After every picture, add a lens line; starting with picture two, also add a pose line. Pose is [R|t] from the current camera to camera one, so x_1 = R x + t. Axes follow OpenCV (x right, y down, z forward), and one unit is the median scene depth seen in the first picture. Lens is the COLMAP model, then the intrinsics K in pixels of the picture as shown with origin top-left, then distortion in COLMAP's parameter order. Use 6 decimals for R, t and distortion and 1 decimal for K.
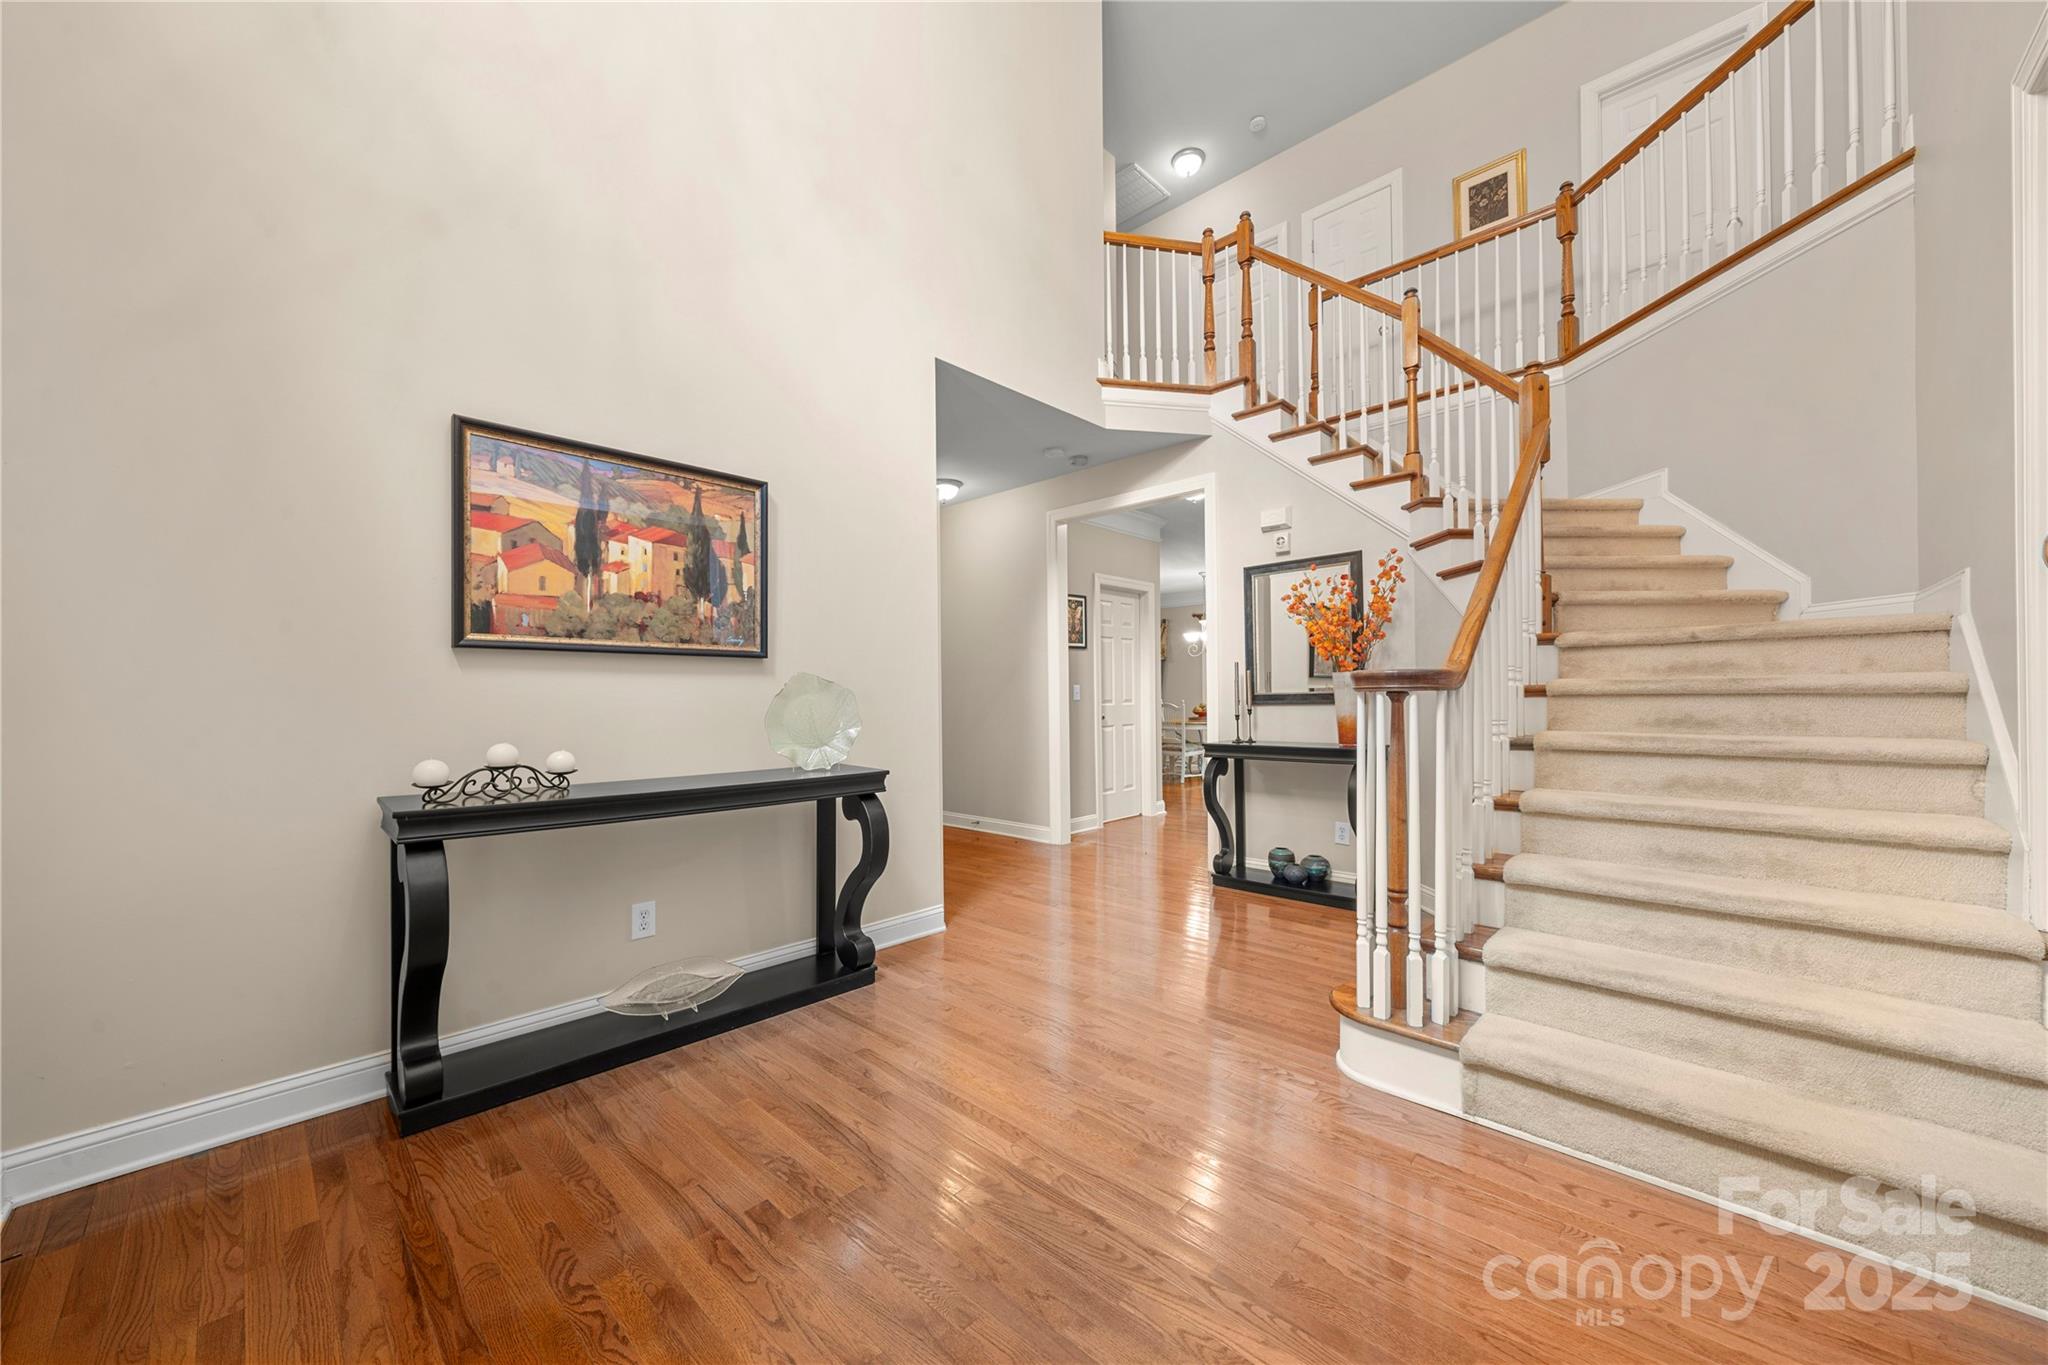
lens RADIAL K [[740.9, 0, 1015.5], [0, 740.9, 699.8], [0, 0, 1]] dist [0.000428, 0.000031]
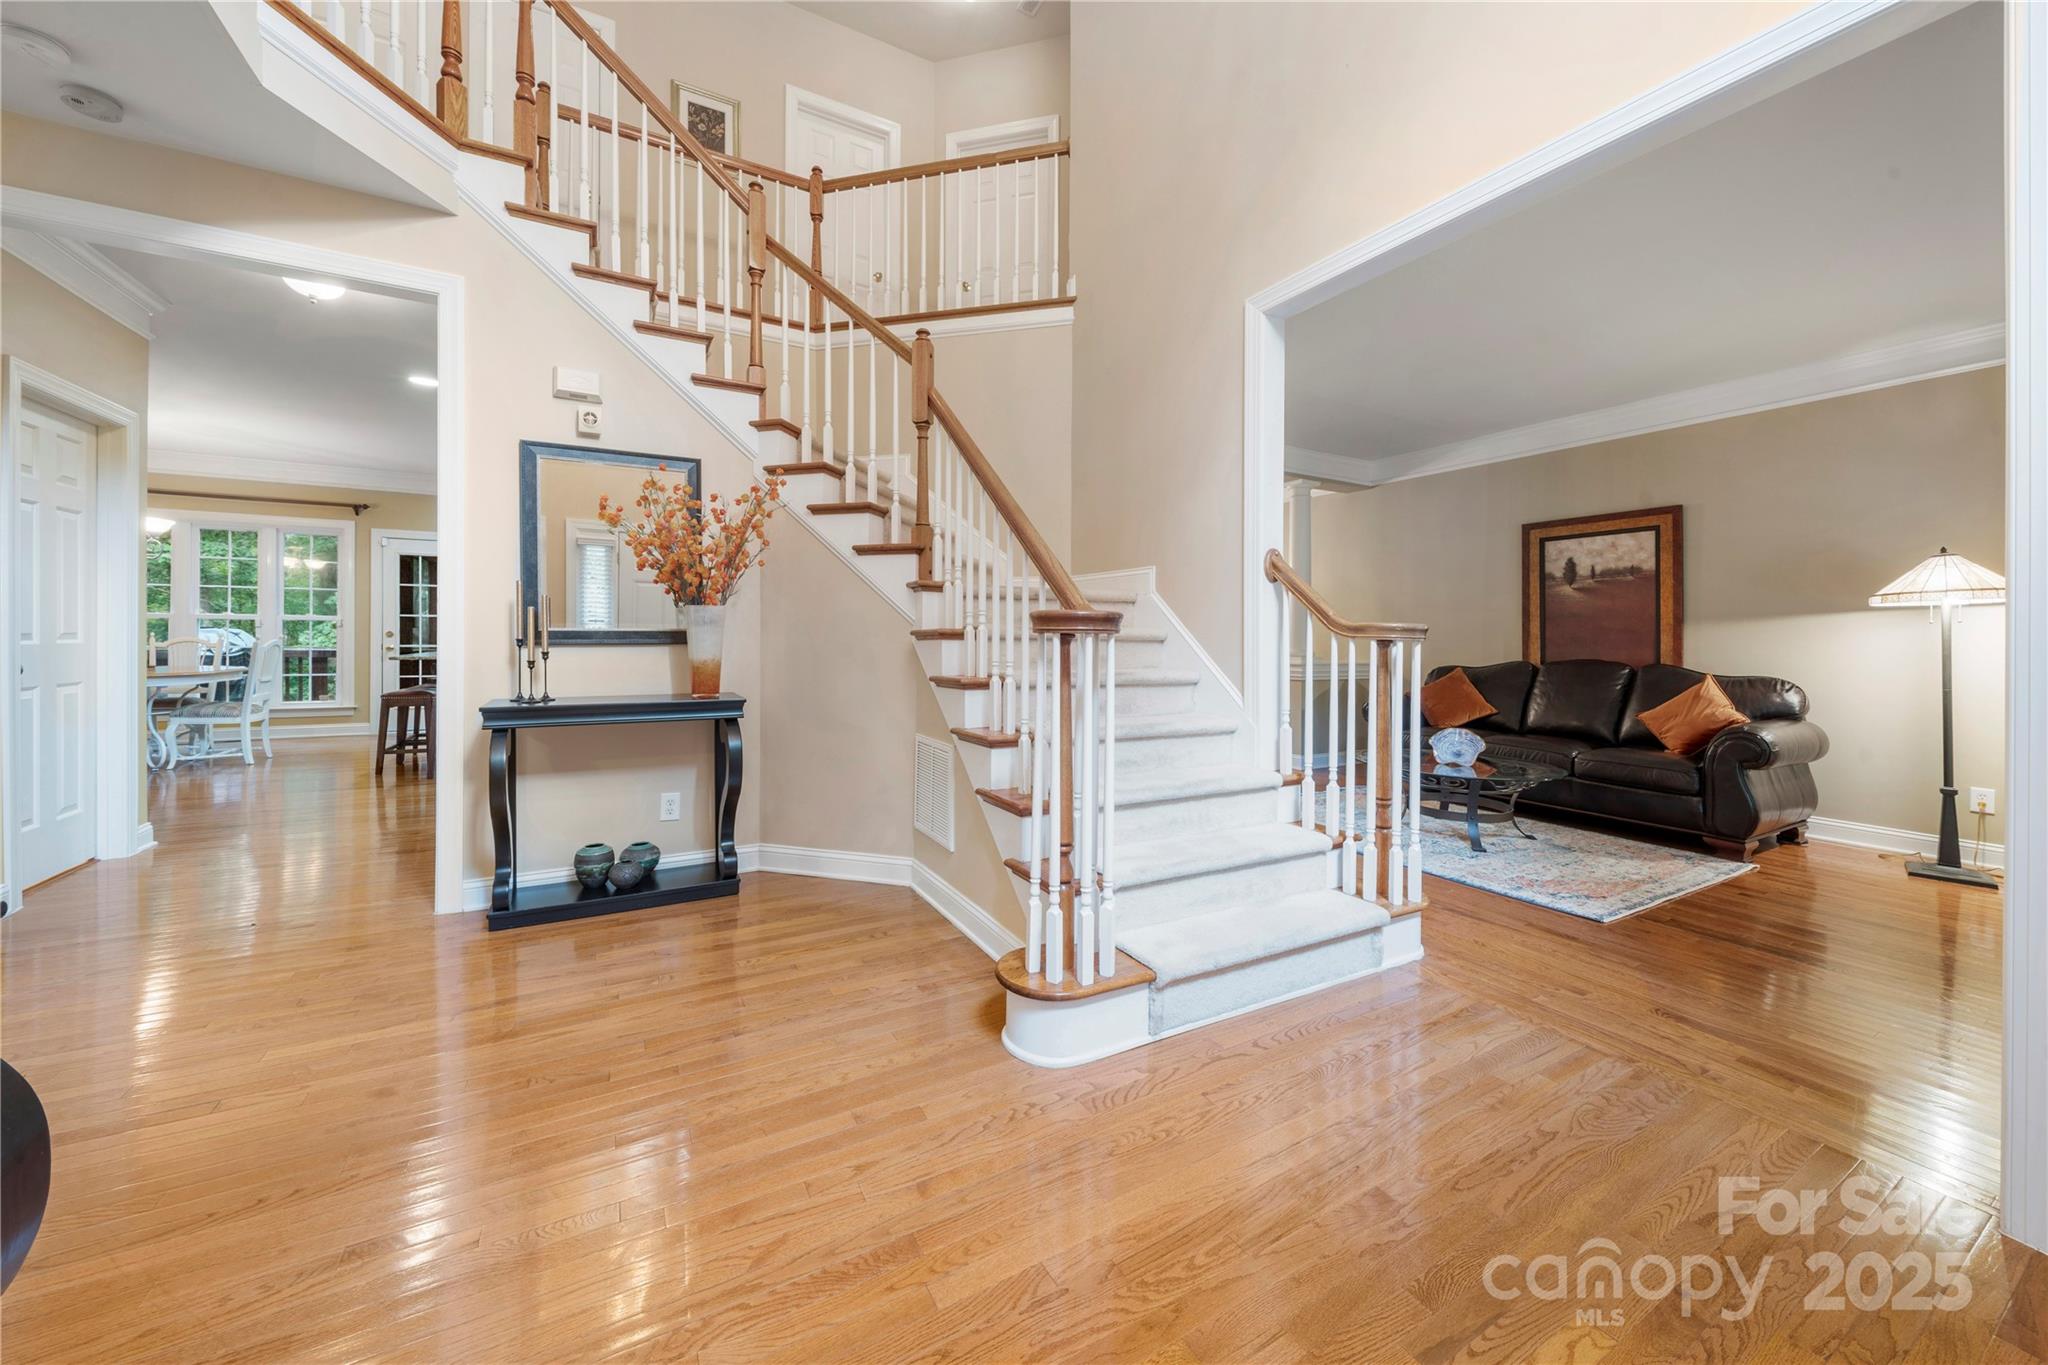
lens RADIAL K [[745.0, 0, 1018.9], [0, 745.0, 639.0], [0, 0, 1]] dist [-0.002294, -0.000178]
pose [[0.296491, 0.010665, 0.954976, -0.201827], [-0.009862, 0.999919, -0.008104, 0.002151], [-0.954985, -0.007015, 0.296572, 0.377679]]
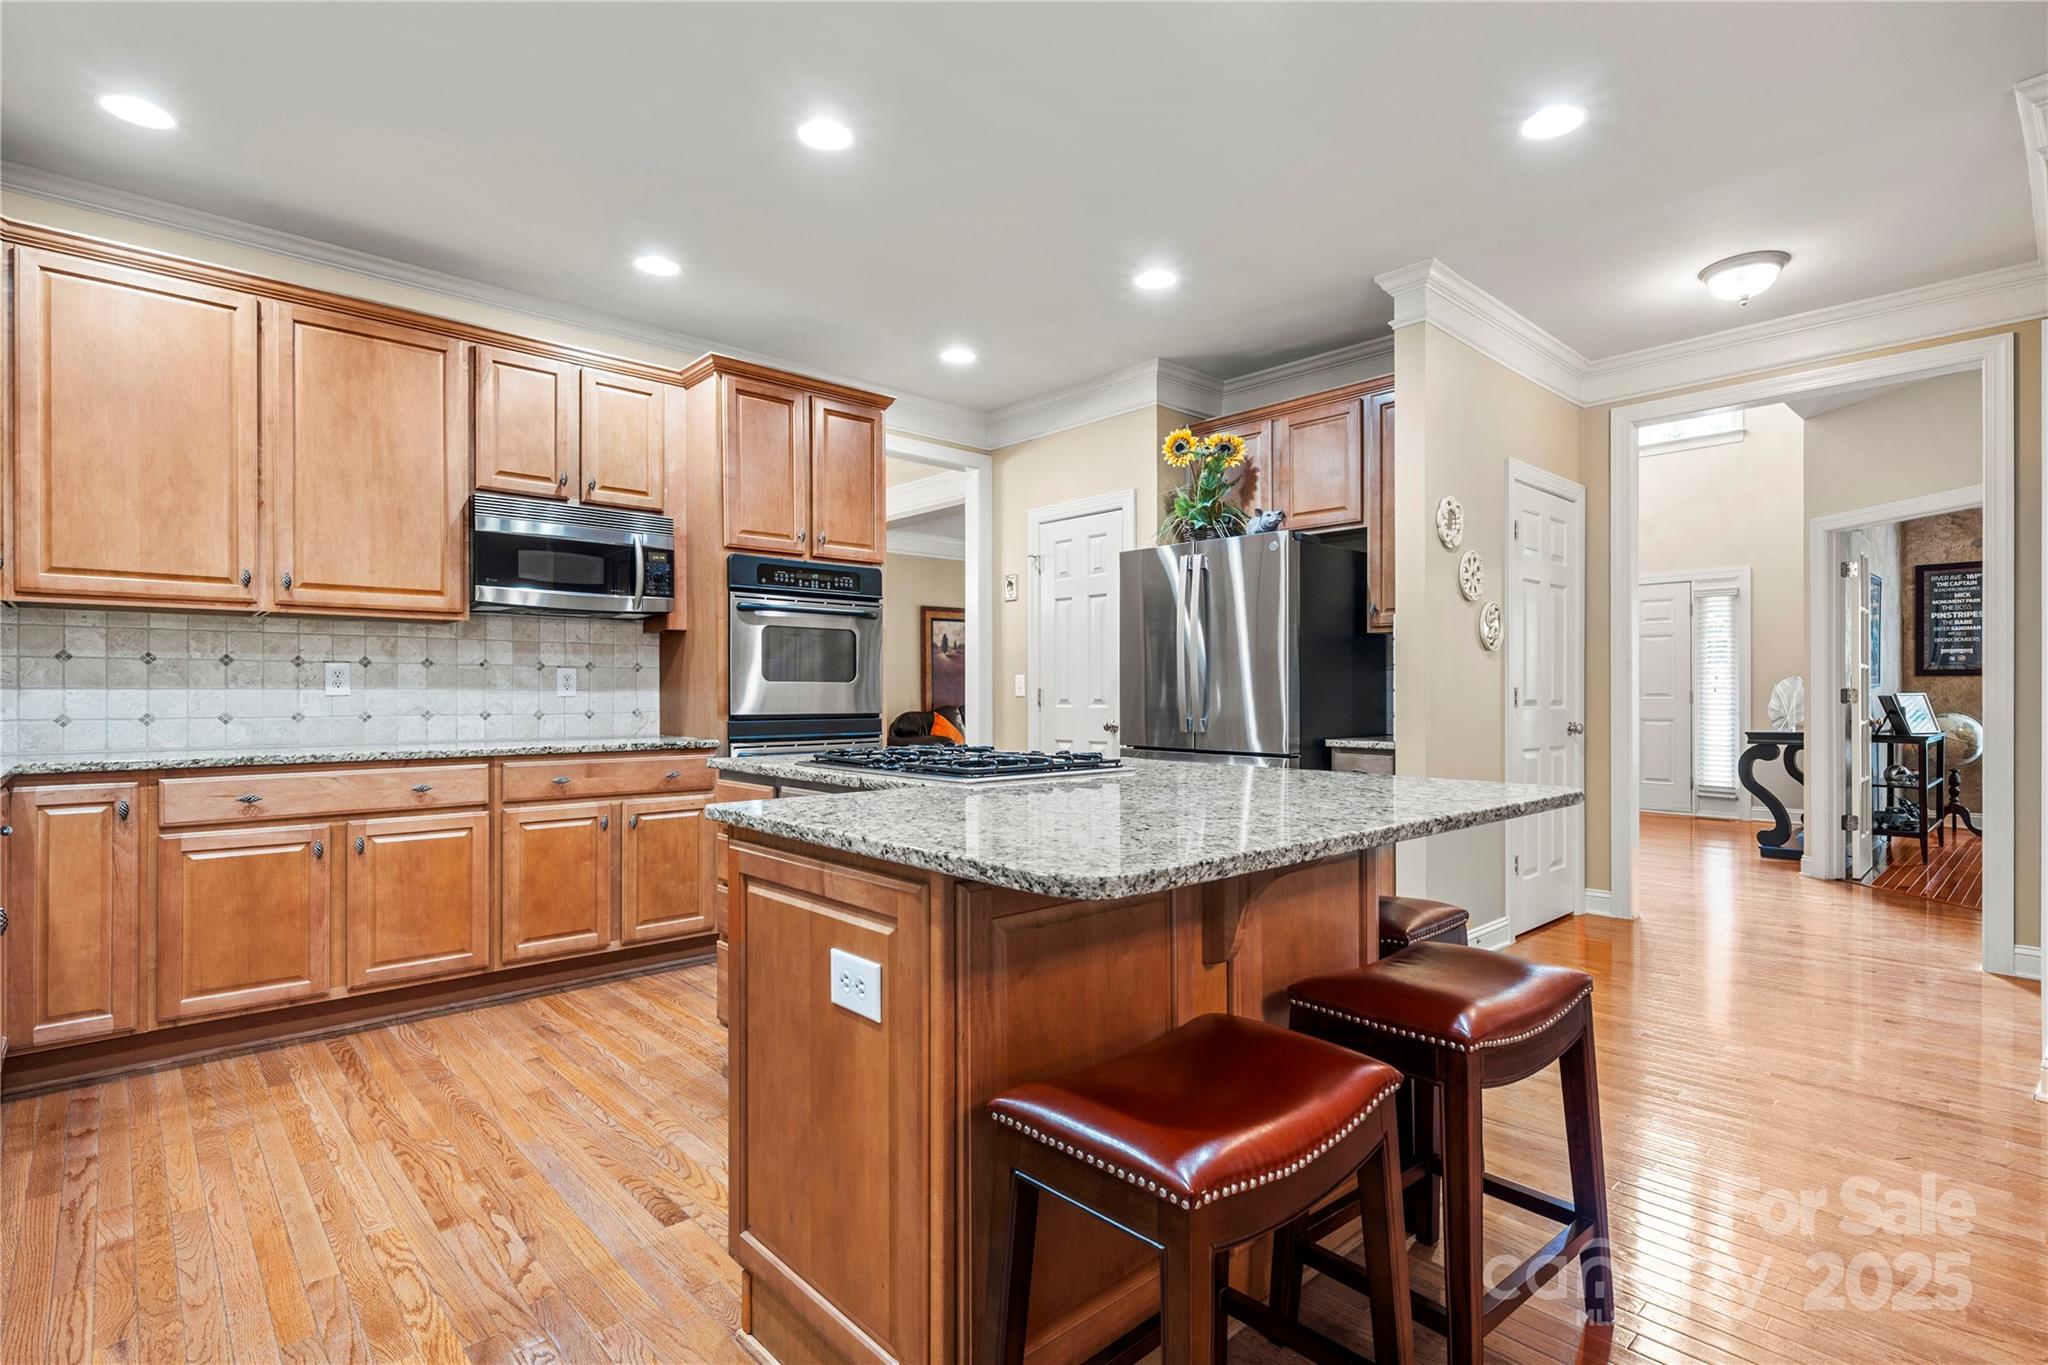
lens RADIAL K [[972.2, 0, 1024.0], [0, 972.2, 682.5], [0, 0, 1]] dist [-0.001264, -0.000218]
pose [[-0.998263, 0.009551, 0.058129, 0.900598], [0.009203, 0.999938, -0.006253, -0.018611], [-0.058185, -0.005707, -0.998290, 2.197745]]
